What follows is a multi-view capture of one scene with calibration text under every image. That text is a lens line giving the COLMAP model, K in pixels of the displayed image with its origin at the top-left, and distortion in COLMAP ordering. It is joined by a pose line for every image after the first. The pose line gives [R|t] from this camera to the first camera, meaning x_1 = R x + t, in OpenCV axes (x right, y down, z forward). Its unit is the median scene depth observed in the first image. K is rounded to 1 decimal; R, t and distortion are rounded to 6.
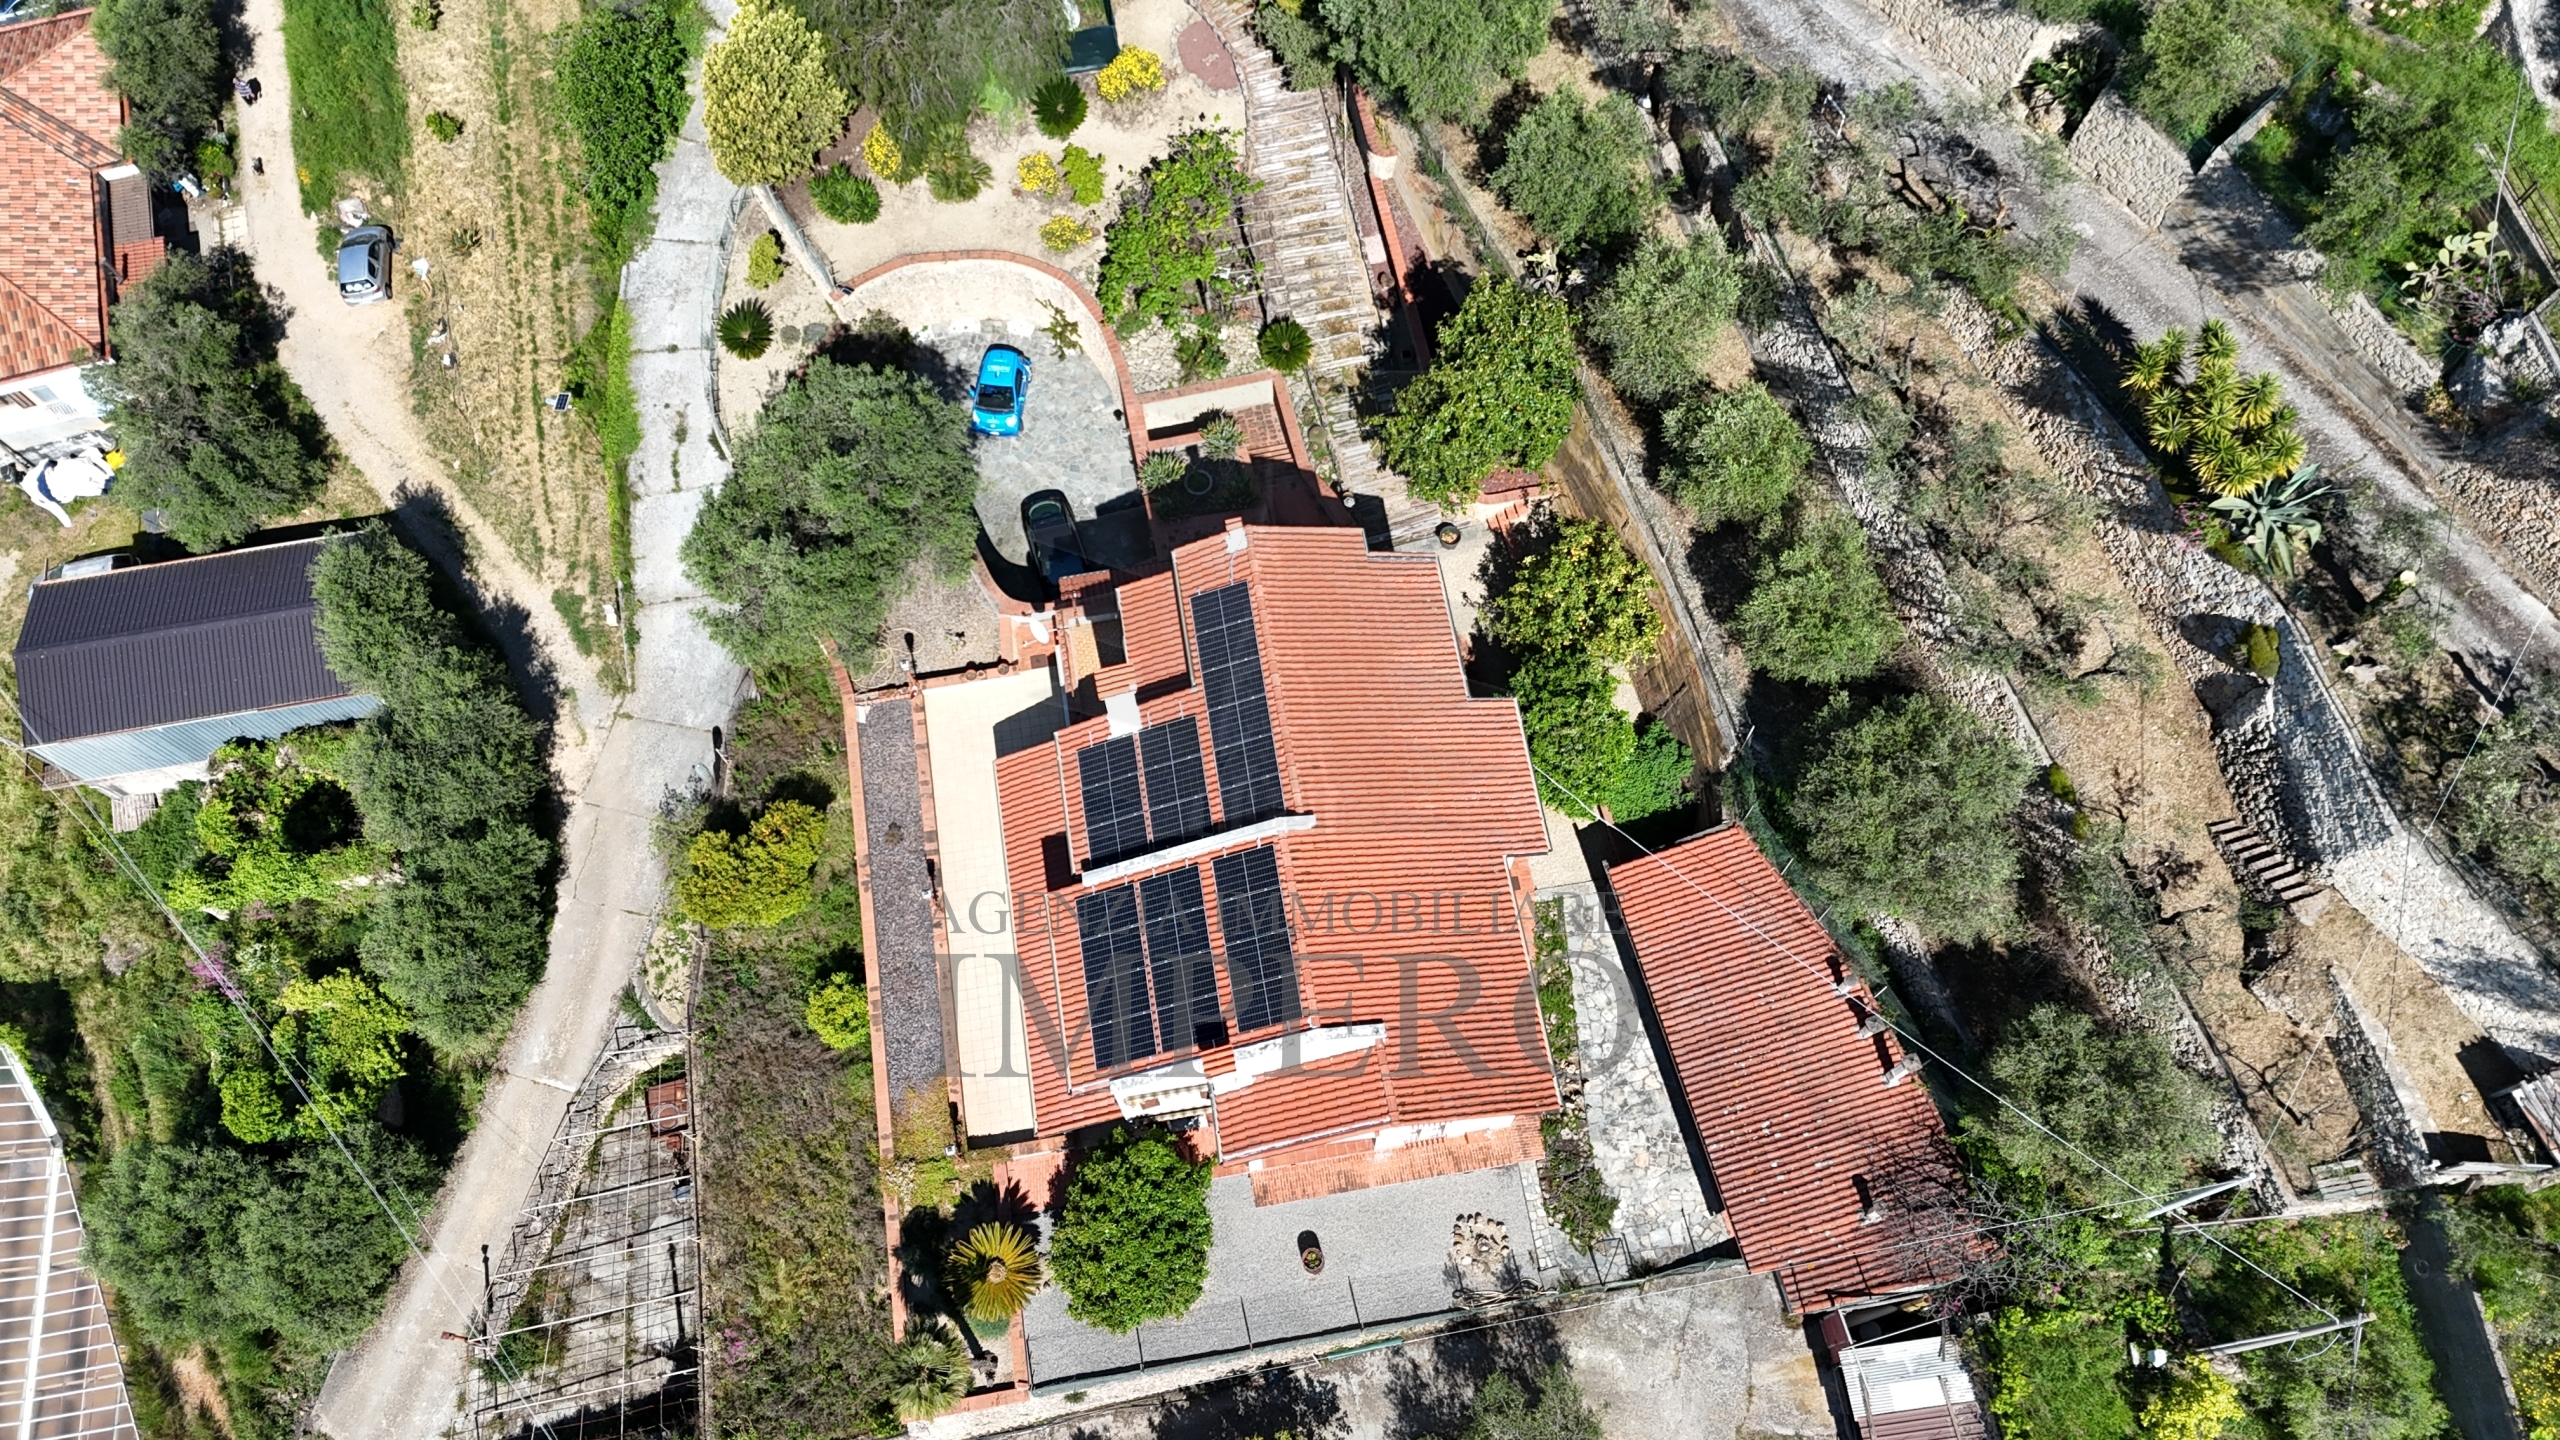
lens RADIAL K [[1859.9, 0, 1289.4], [0, 1859.9, 717.7], [0, 0, 1]] dist [0.078273, -0.078514]
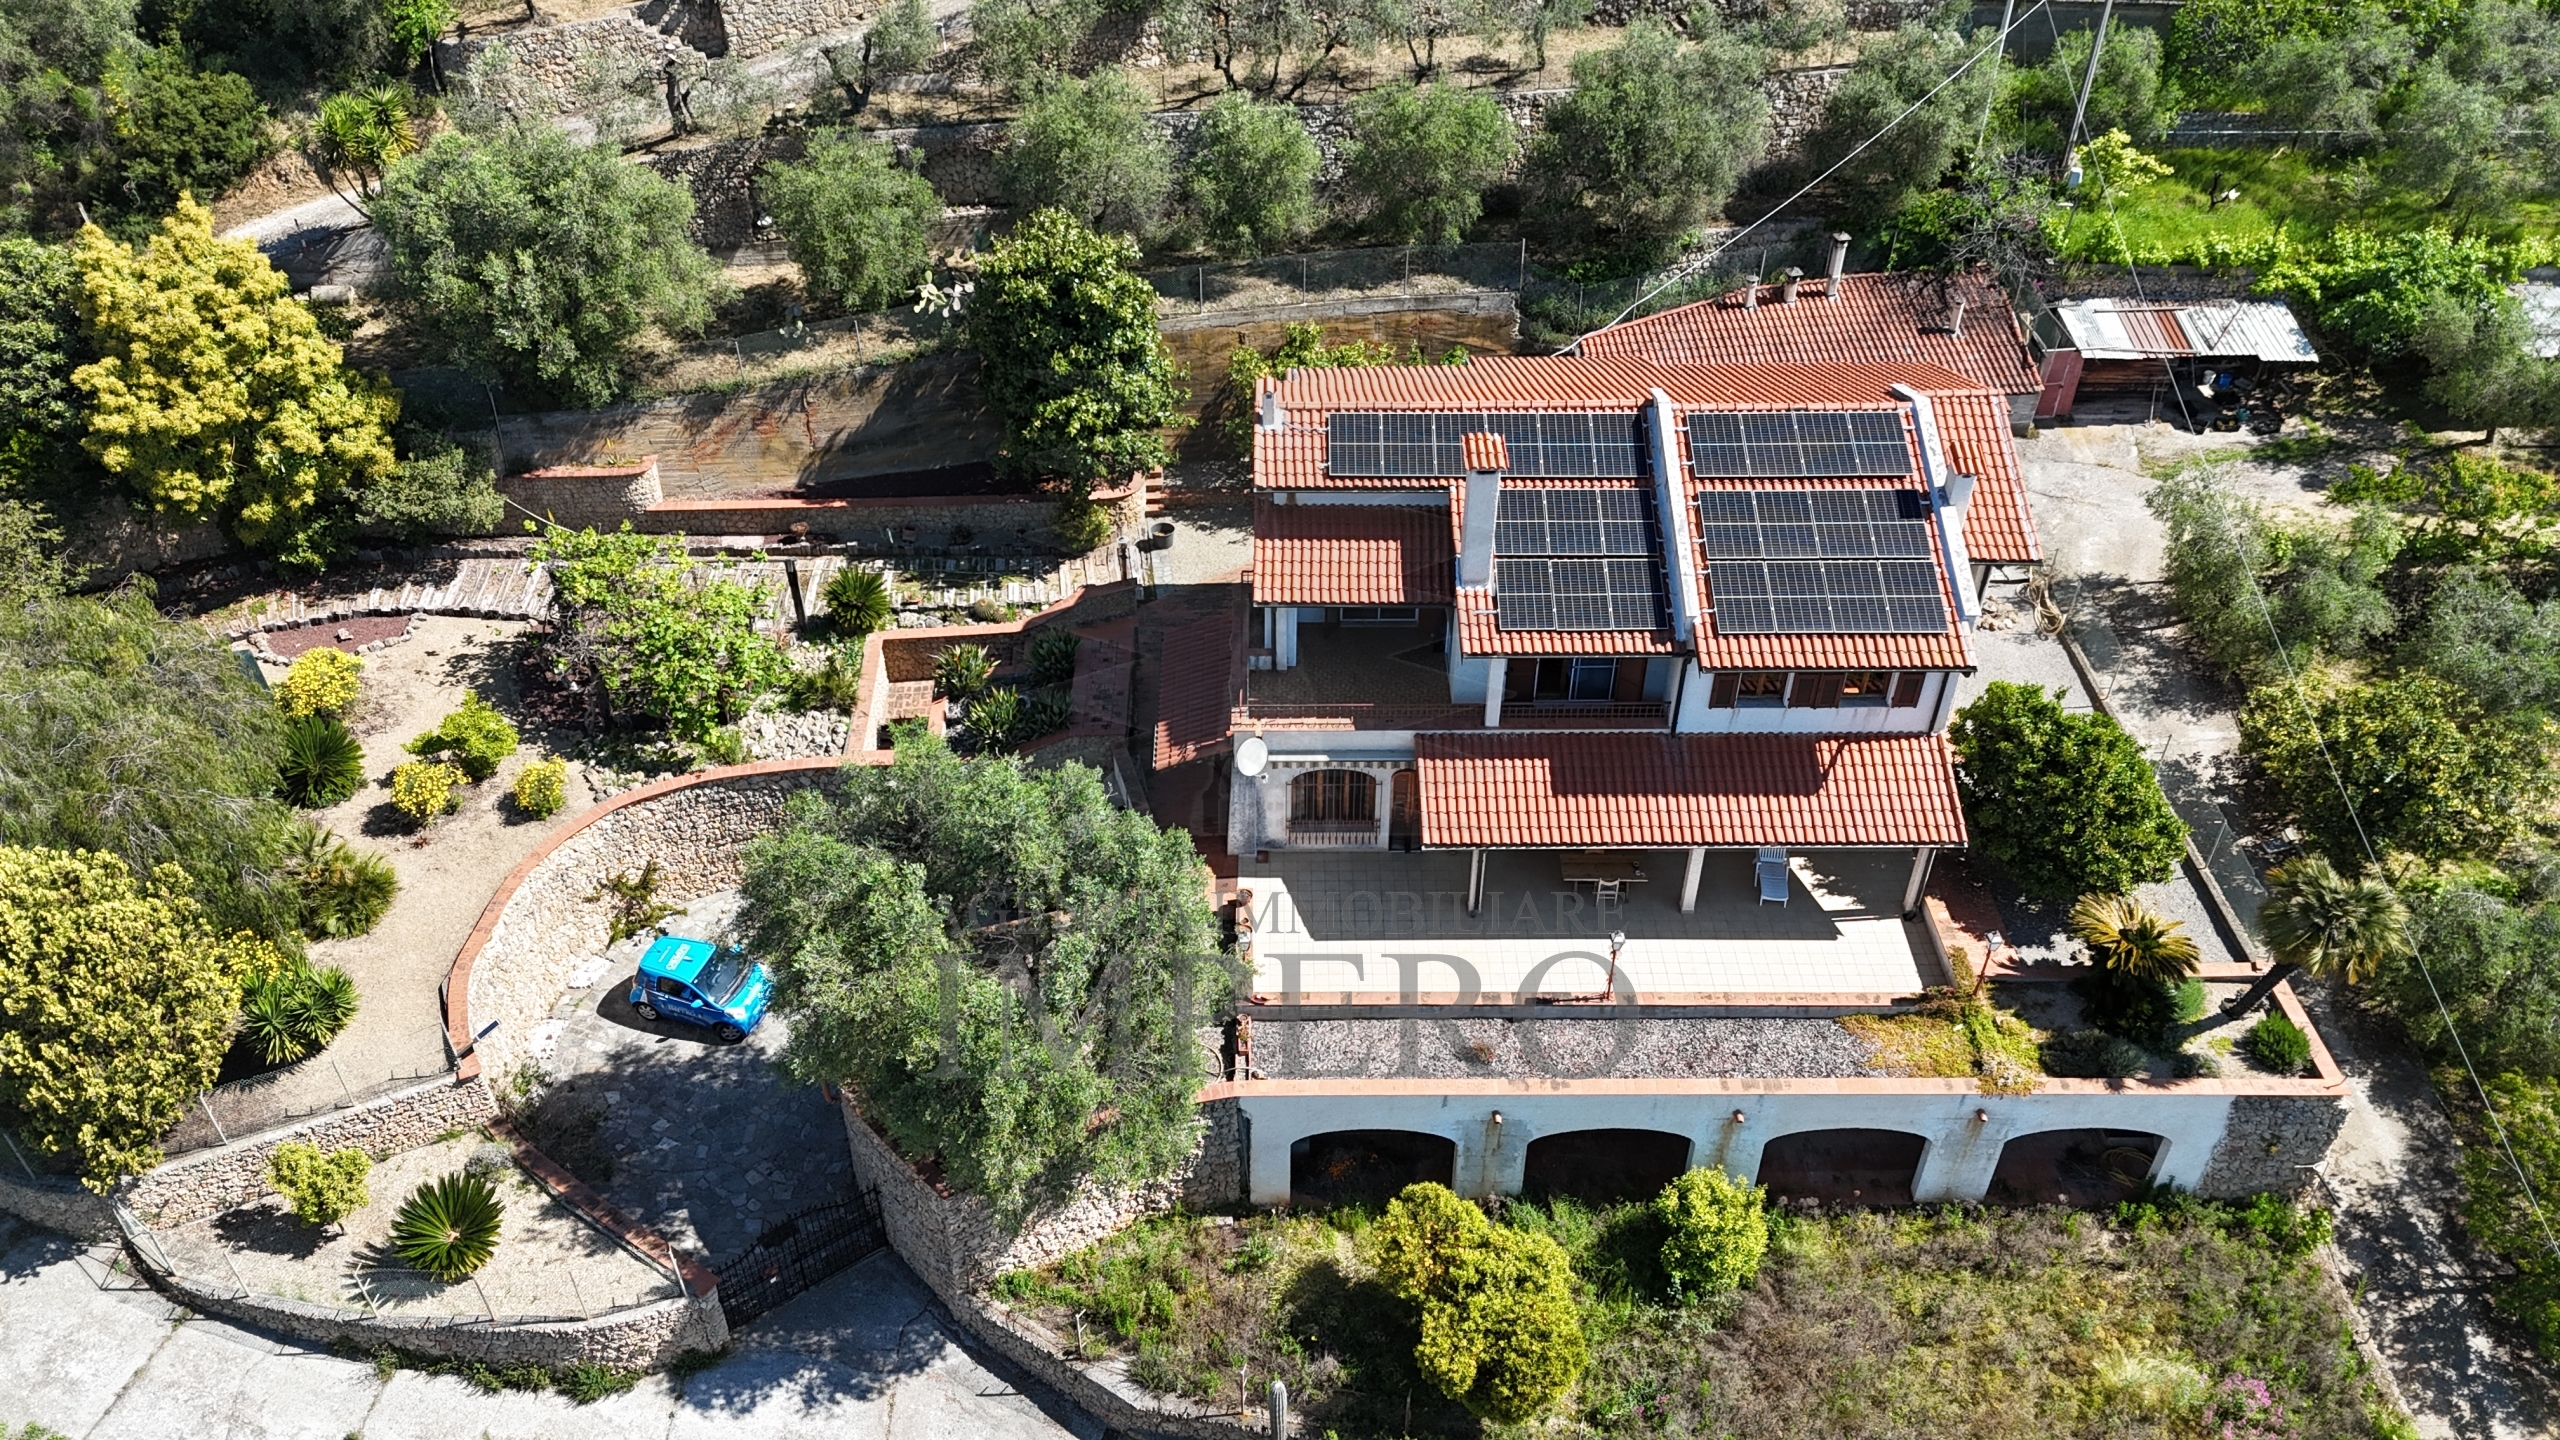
lens RADIAL K [[1859.9, 0, 1289.4], [0, 1859.9, 717.7], [0, 0, 1]] dist [0.078273, -0.078514]
pose [[0.156971, -0.611999, 0.775124, -0.720201], [0.910233, 0.394177, 0.126890, -0.138680], [-0.383193, 0.685625, 0.618935, 0.590073]]
